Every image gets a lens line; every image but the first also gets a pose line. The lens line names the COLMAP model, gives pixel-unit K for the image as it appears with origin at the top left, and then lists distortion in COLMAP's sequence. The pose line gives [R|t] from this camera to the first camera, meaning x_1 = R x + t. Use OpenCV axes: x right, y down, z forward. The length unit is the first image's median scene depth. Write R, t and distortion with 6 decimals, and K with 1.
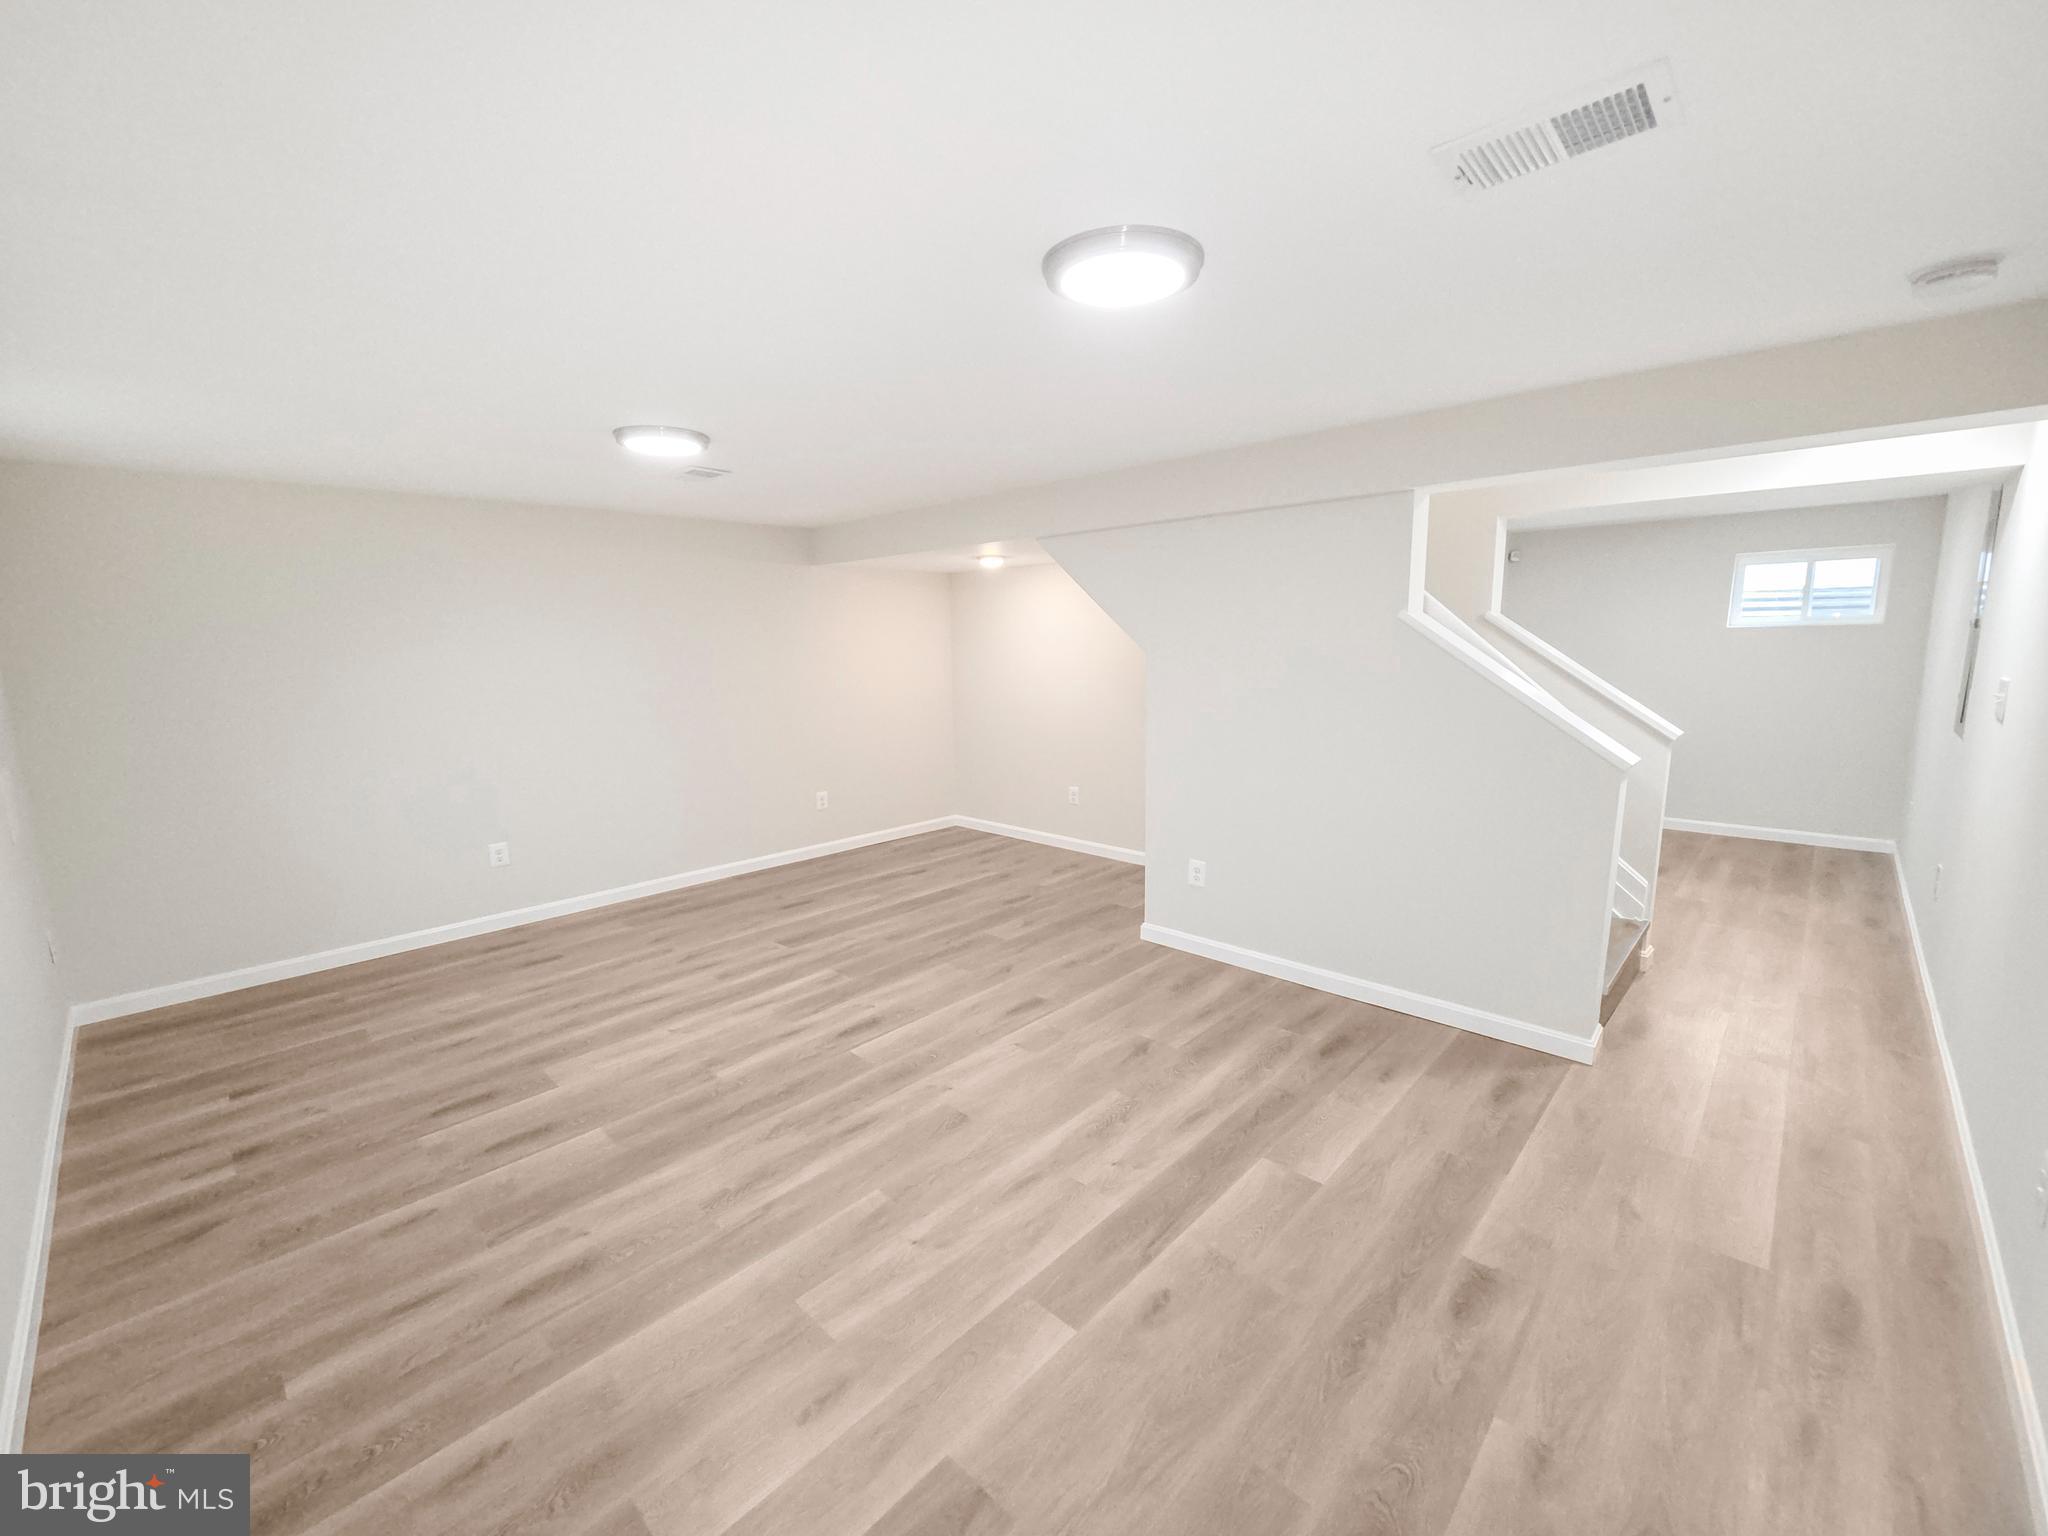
lens RADIAL K [[840.7, 0, 1021.7], [0, 840.7, 774.4], [0, 0, 1]] dist [0.003230, -0.000254]
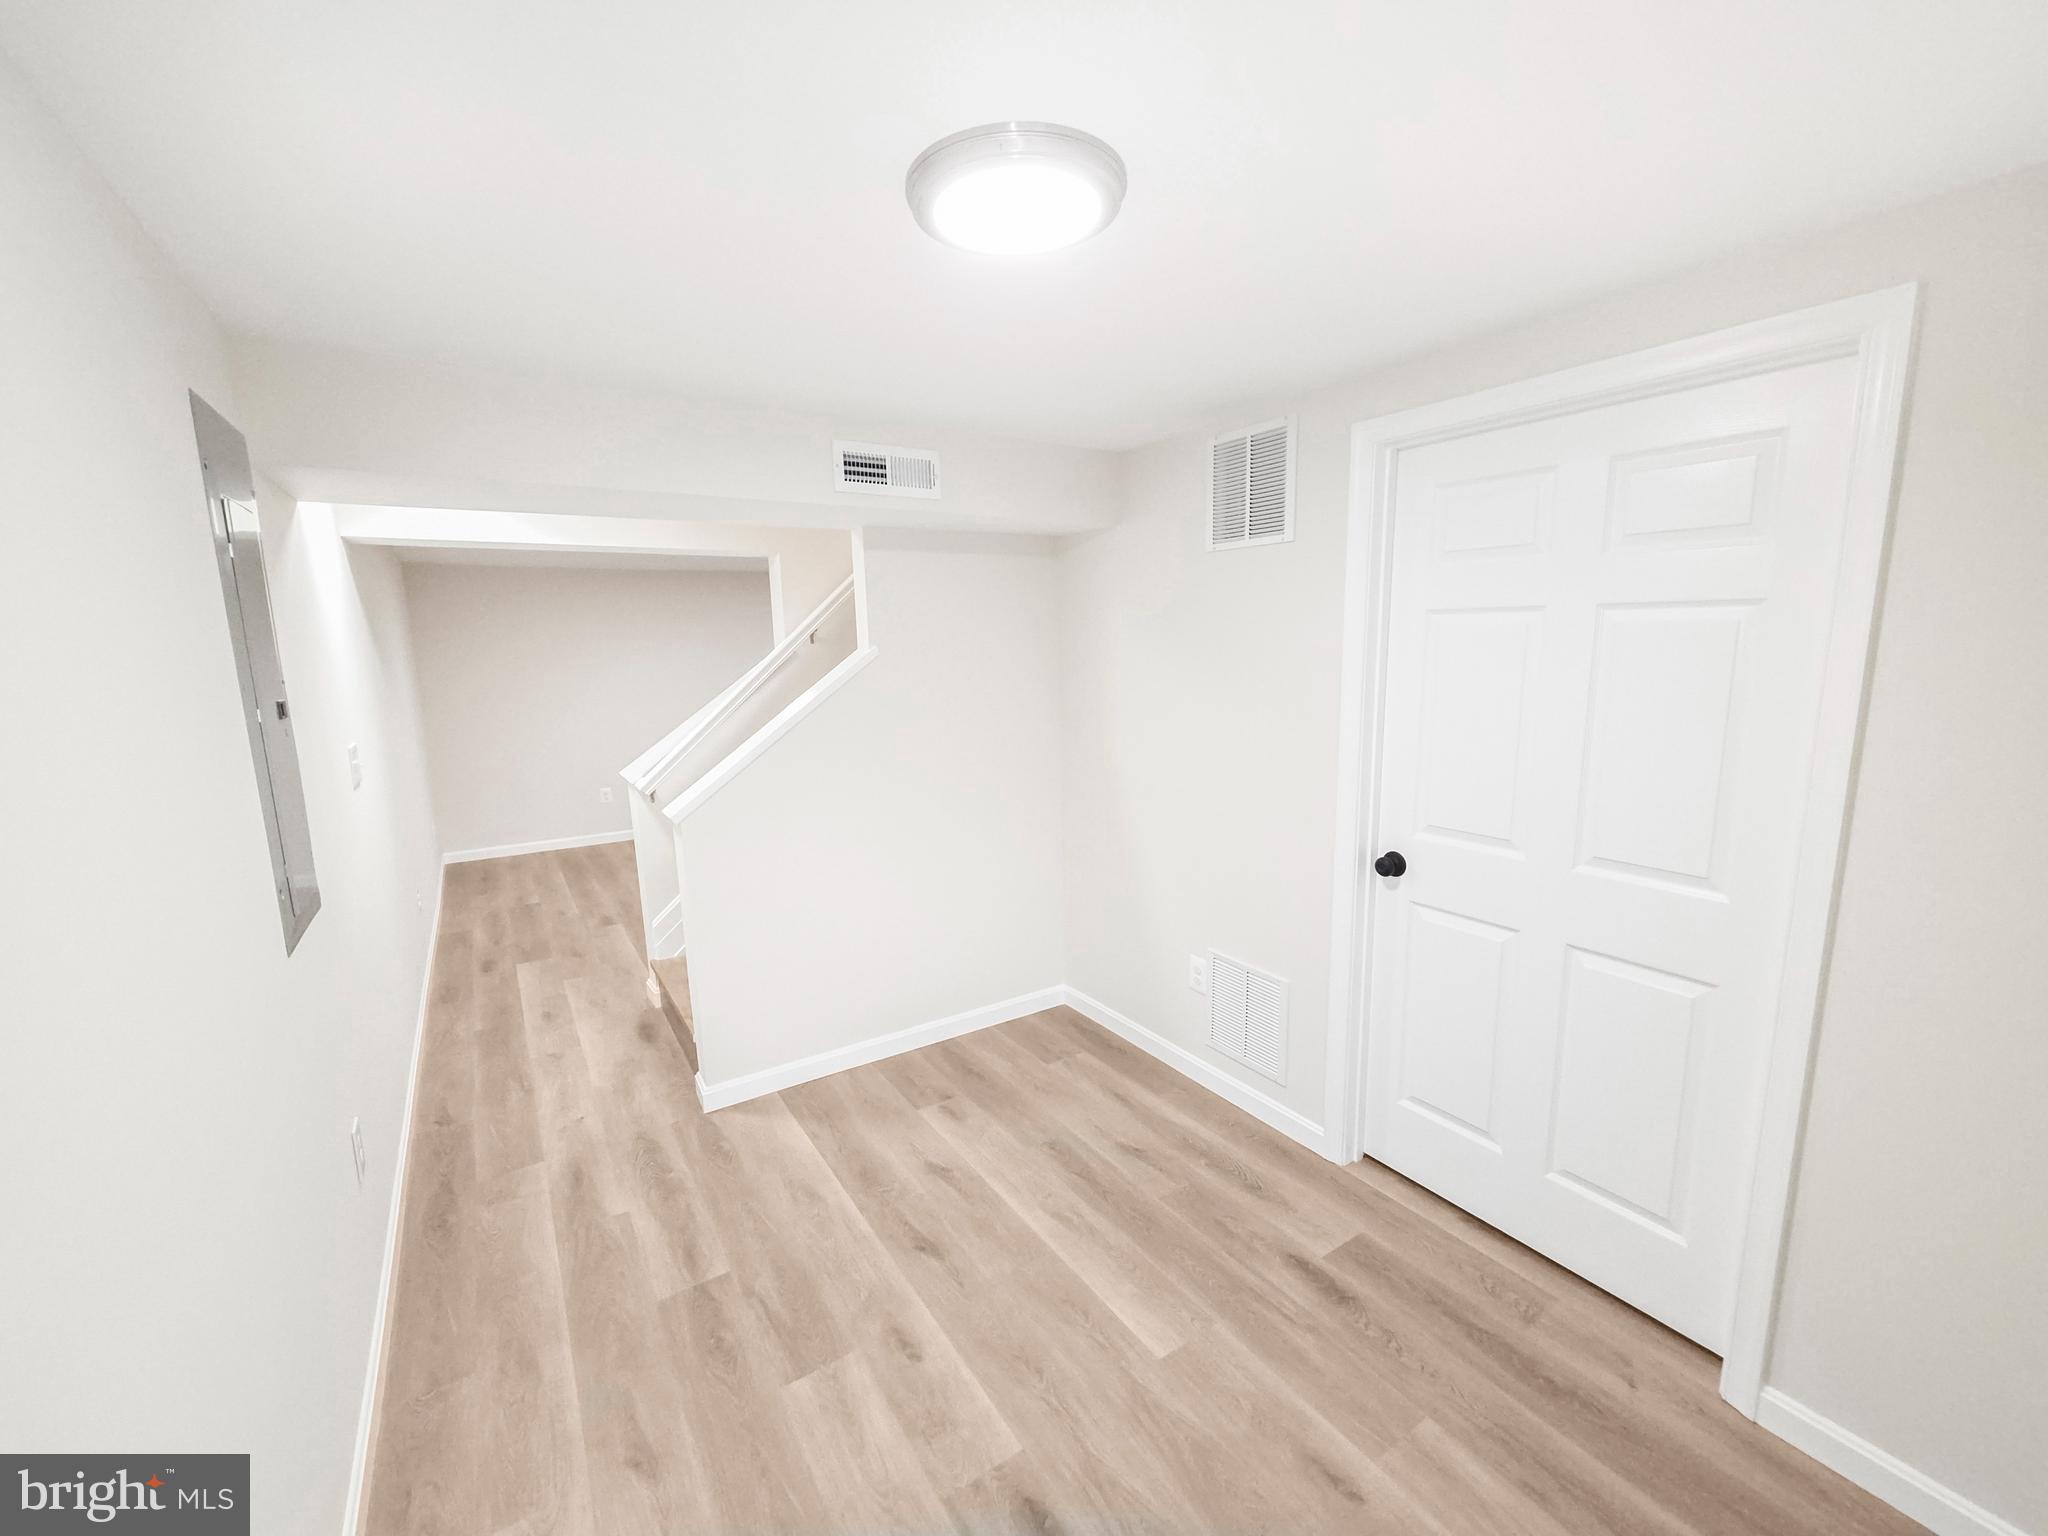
lens RADIAL K [[840.7, 0, 1021.7], [0, 840.7, 774.4], [0, 0, 1]] dist [0.003230, -0.000254]
pose [[-0.230216, 0.187378, -0.954929, 1.707629], [-0.119479, 0.968421, 0.218829, -0.348840], [0.965777, 0.164472, -0.200558, 1.738863]]
